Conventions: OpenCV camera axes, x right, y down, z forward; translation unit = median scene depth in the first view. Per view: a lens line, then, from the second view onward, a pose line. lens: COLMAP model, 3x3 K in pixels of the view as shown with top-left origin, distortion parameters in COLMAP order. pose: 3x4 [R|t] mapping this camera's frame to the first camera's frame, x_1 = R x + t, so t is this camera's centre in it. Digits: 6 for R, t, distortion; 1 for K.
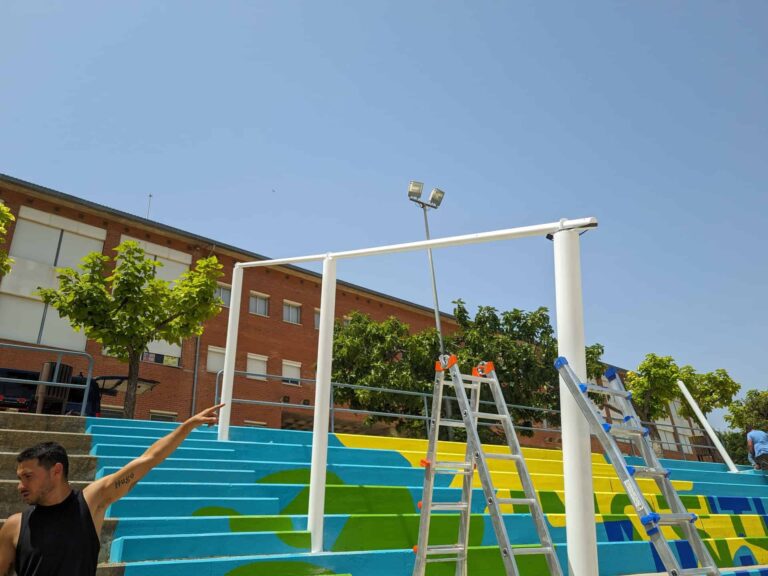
lens RADIAL K [[570.3, 0, 384.0], [0, 570.3, 288.0], [0, 0, 1]] dist [0.070572, -0.046727]
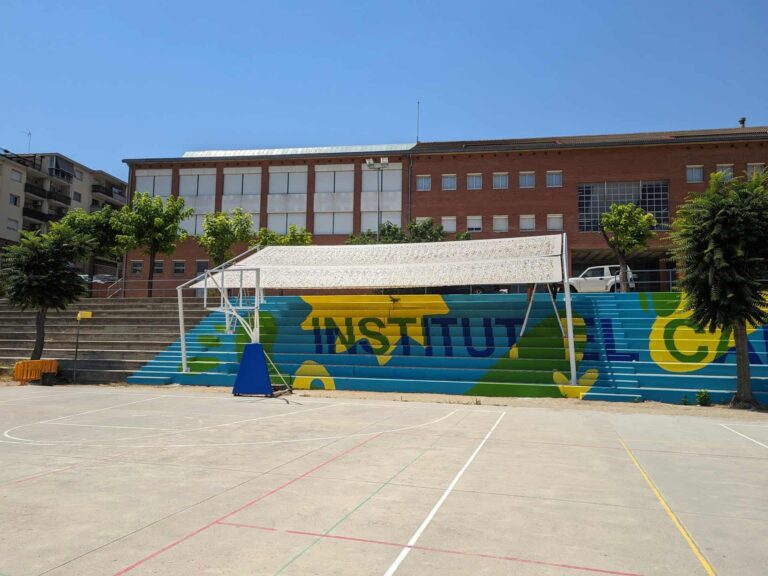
lens RADIAL K [[570.3, 0, 384.0], [0, 570.3, 288.0], [0, 0, 1]] dist [0.070572, -0.046727]
pose [[0.651389, -0.006137, -0.758719, 1.517549], [0.284786, 0.928835, 0.236986, -0.221184], [0.703271, -0.370443, 0.606780, -0.275248]]
